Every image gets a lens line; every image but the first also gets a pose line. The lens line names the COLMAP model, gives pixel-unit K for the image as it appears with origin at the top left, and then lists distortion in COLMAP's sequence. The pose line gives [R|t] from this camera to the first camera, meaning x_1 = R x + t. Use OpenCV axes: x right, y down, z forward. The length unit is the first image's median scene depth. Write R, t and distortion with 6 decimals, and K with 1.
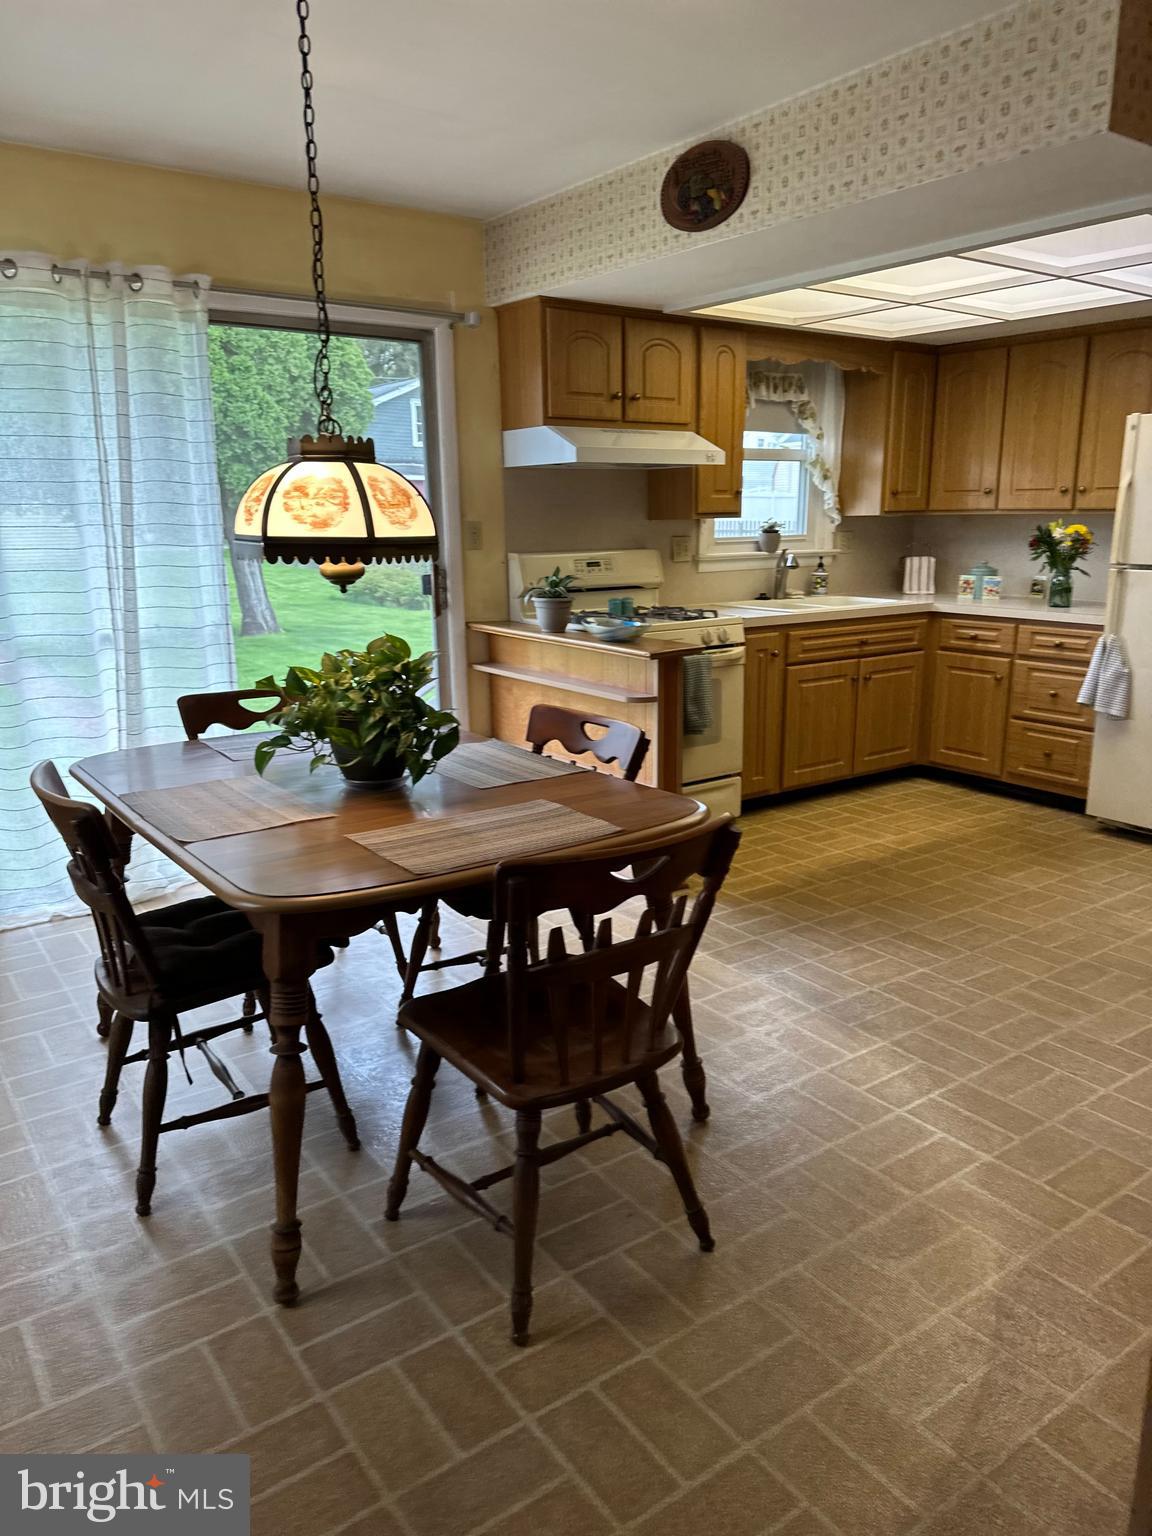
lens RADIAL K [[1090.6, 0, 579.8], [0, 1090.6, 770.8], [0, 0, 1]] dist [0.058313, -0.084324]
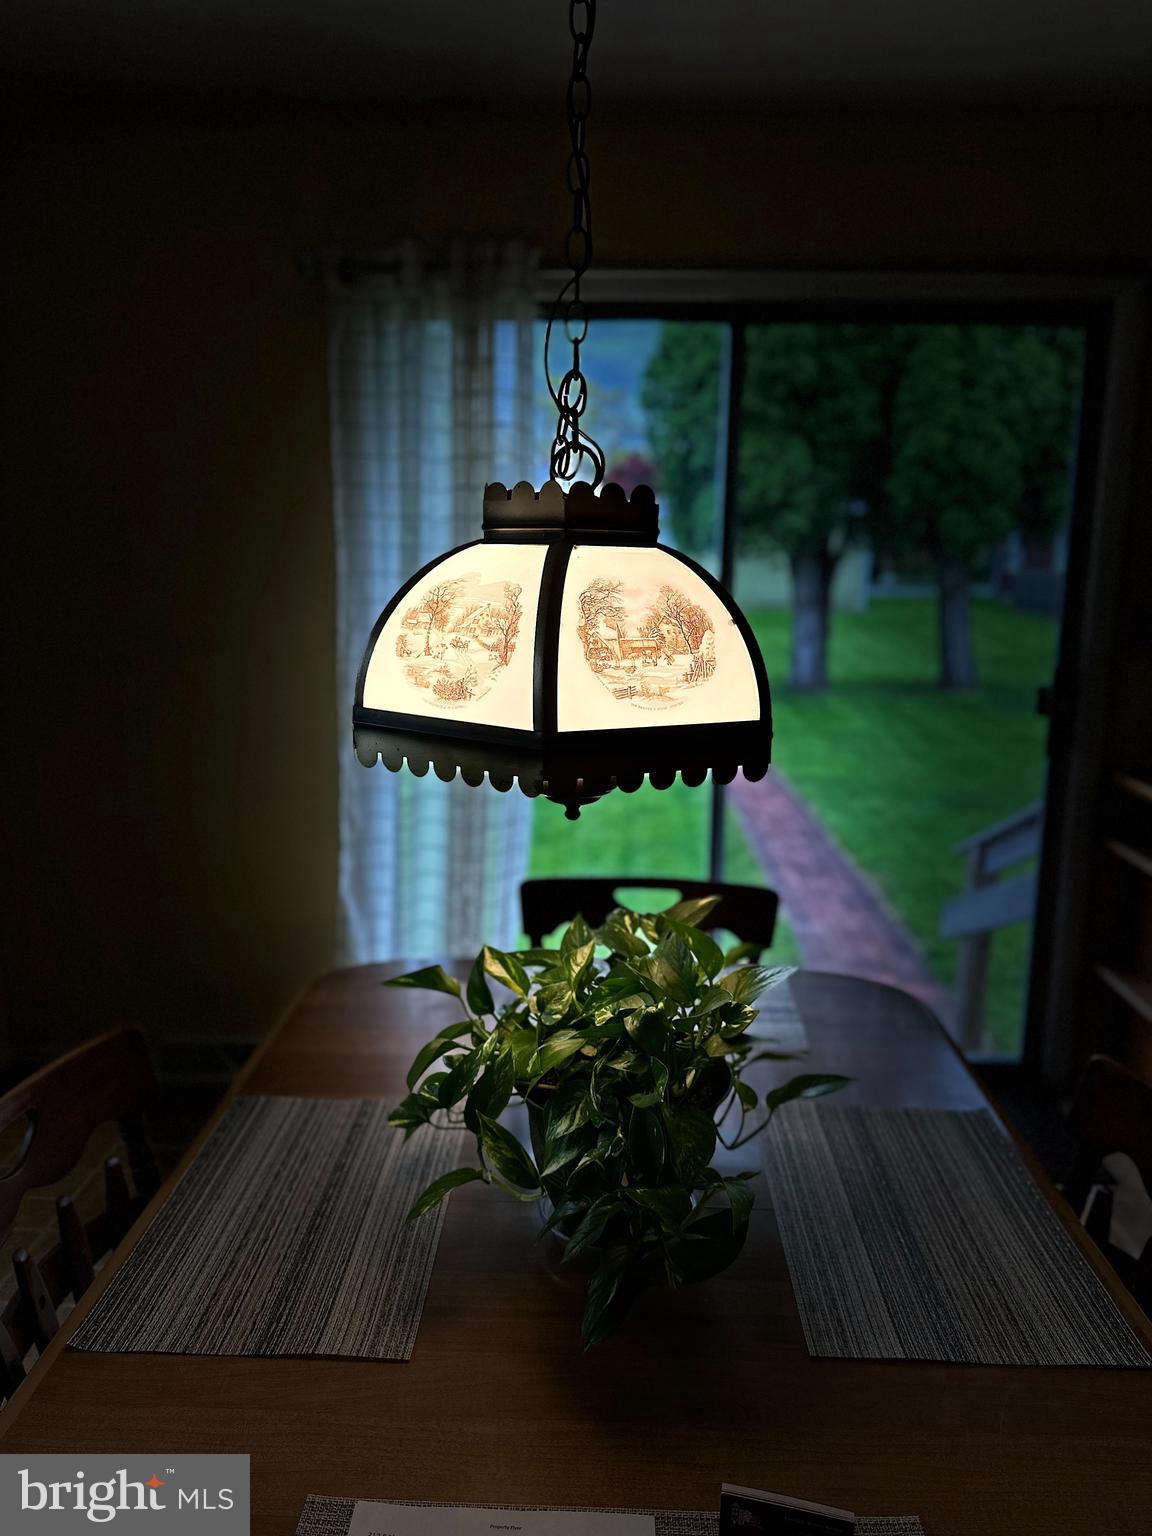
lens RADIAL K [[1090.6, 0, 573.1], [0, 1090.6, 769.1], [0, 0, 1]] dist [0.058313, -0.084324]
pose [[0.793542, 0.129270, -0.594626, 0.056890], [-0.150260, 0.988542, 0.014381, -0.206421], [0.589672, 0.077937, 0.803874, 0.683081]]
